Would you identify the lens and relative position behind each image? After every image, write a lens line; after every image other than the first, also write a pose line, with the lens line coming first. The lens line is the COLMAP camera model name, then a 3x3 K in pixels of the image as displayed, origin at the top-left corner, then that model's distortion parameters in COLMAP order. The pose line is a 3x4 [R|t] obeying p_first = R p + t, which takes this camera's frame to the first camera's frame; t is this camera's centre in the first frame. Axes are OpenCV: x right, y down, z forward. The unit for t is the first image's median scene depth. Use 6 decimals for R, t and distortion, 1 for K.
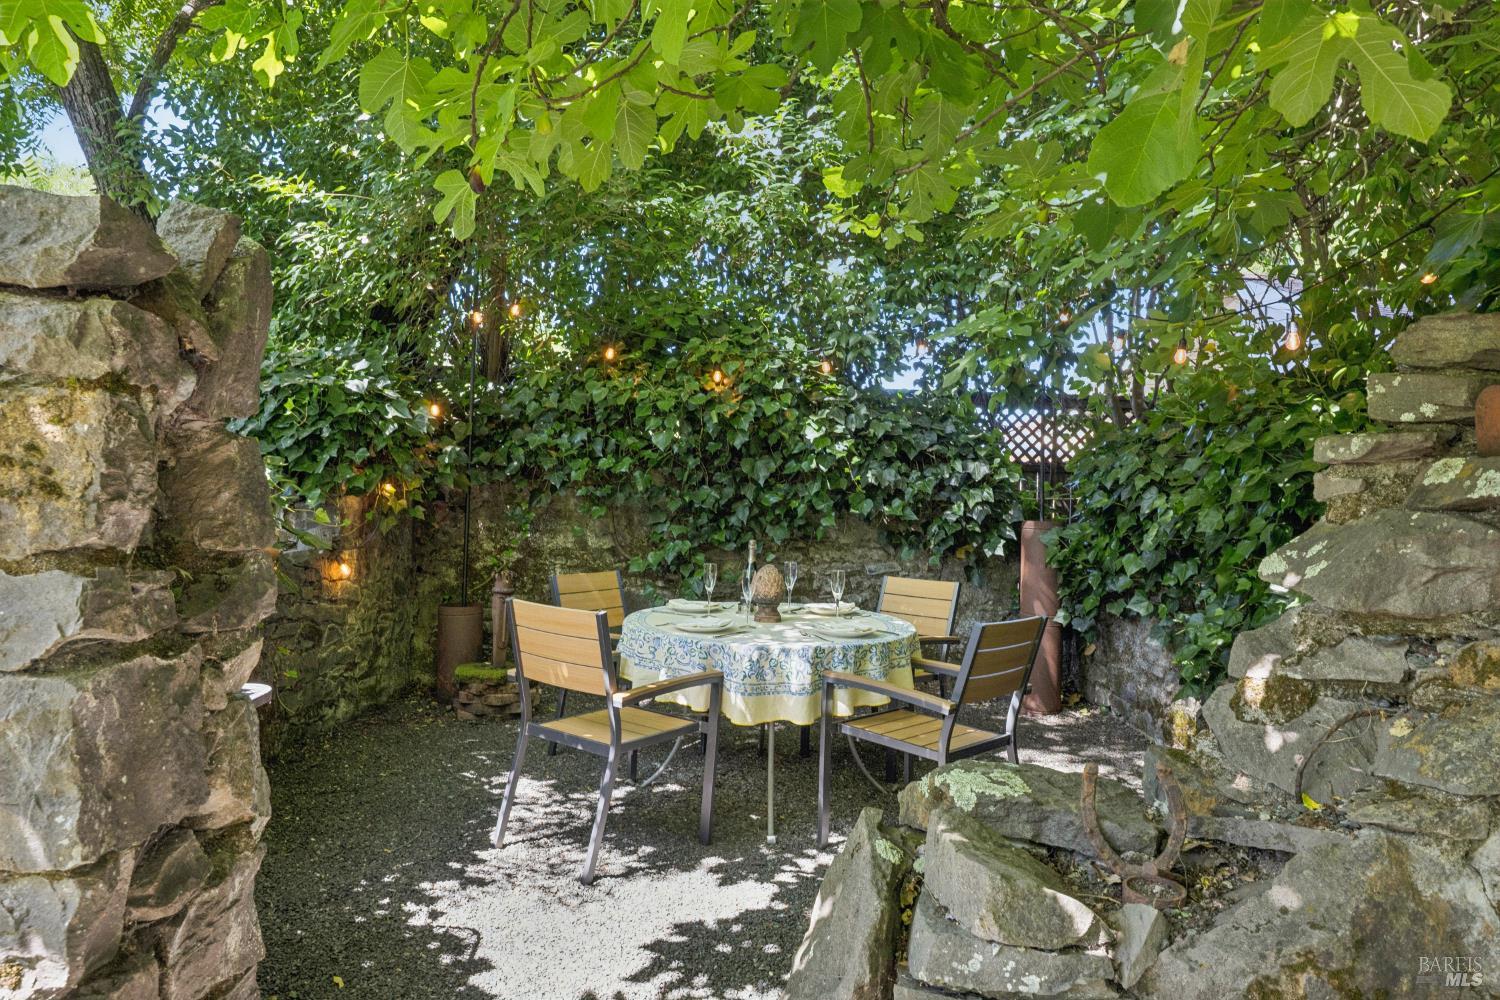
lens RADIAL K [[875.0, 0, 758.3], [0, 875.0, 496.8], [0, 0, 1]] dist [-0.001988, -0.000180]
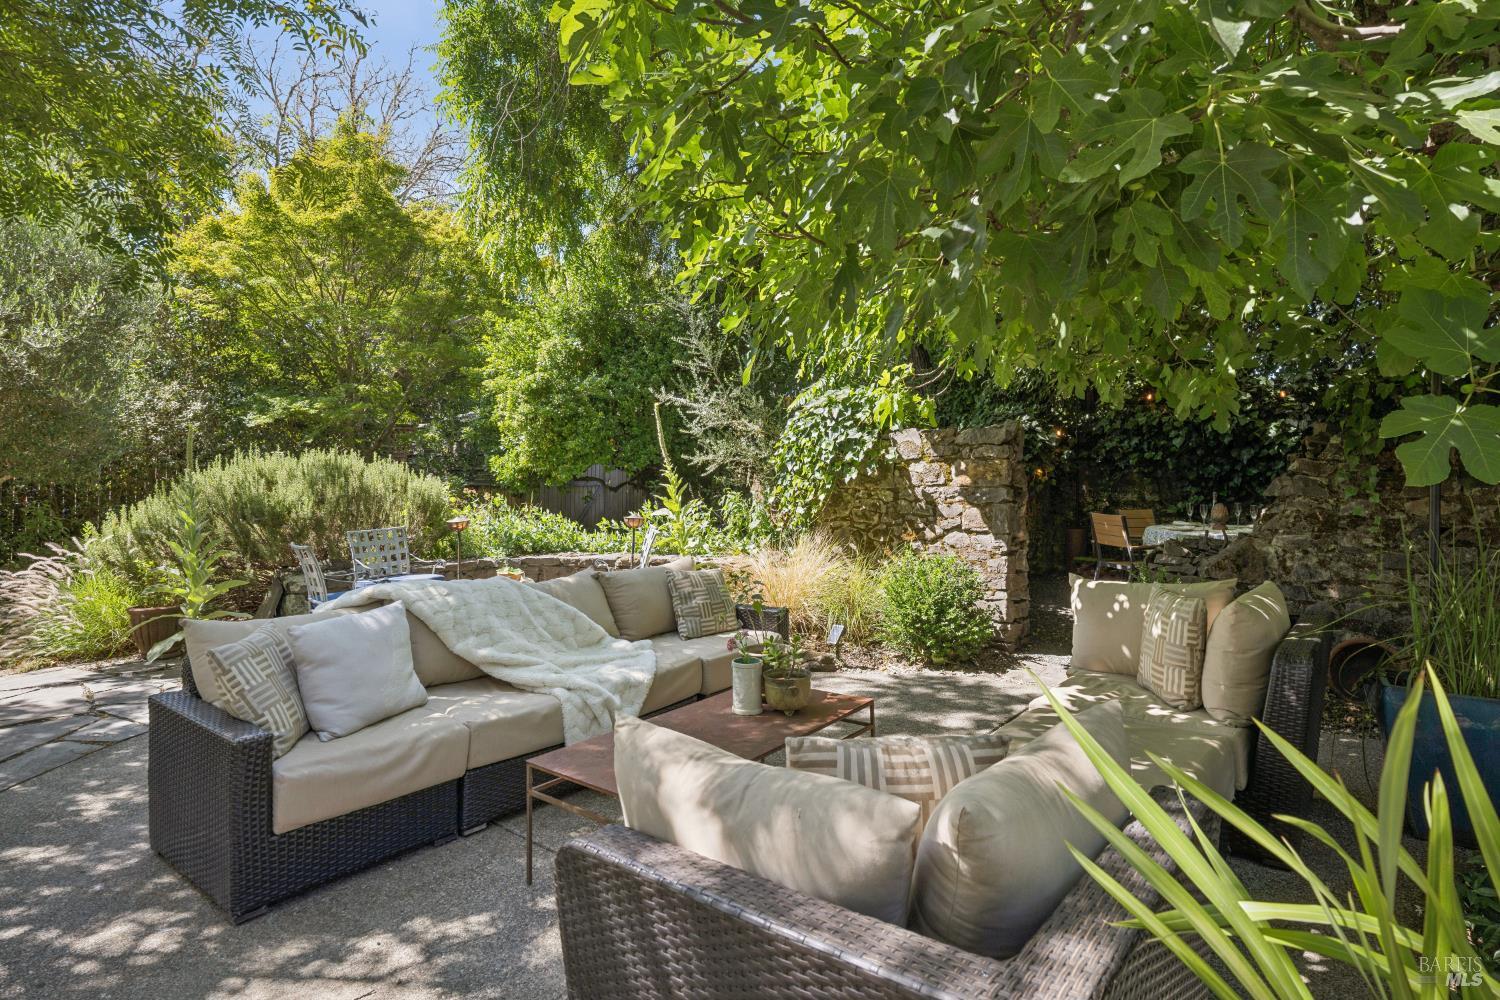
lens RADIAL K [[810.1, 0, 761.5], [0, 810.1, 446.4], [0, 0, 1]] dist [-0.010355, -0.000234]
pose [[0.758510, -0.046279, -0.650016, 0.335374], [0.024282, 0.998790, -0.042775, -0.001994], [0.651208, 0.016662, 0.758716, -0.899434]]
